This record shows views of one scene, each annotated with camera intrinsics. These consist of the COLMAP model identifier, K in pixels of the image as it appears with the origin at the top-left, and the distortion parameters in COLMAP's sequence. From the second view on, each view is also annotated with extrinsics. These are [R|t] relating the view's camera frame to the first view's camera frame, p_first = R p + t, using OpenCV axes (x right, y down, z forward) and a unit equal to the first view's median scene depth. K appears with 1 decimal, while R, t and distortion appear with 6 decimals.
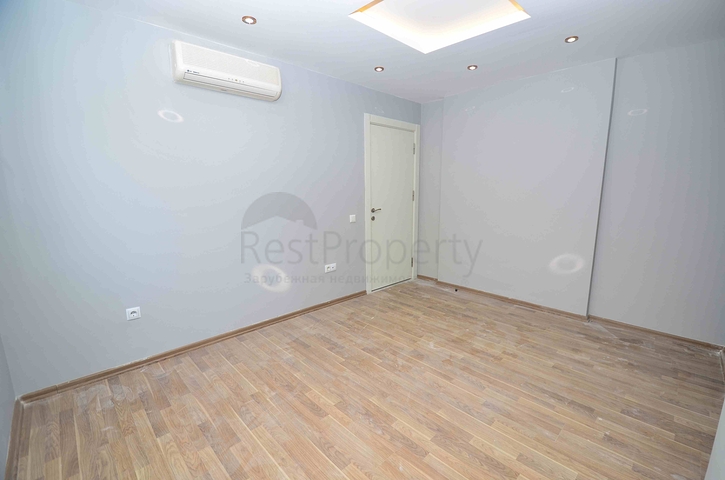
lens RADIAL K [[320.0, 0, 363.0], [0, 320.0, 241.1], [0, 0, 1]] dist [-0.009174, -0.004097]
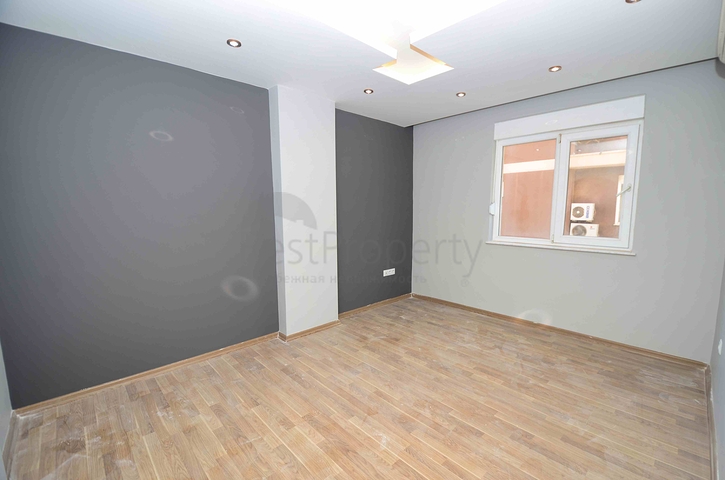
lens RADIAL K [[320.0, 0, 362.3], [0, 320.0, 242.8], [0, 0, 1]] dist [-0.009174, -0.004097]
pose [[-0.999898, 0.001904, 0.014149, 0.297526], [0.005691, 0.962071, 0.272739, -0.311732], [-0.013093, 0.272792, -0.961984, 1.823441]]
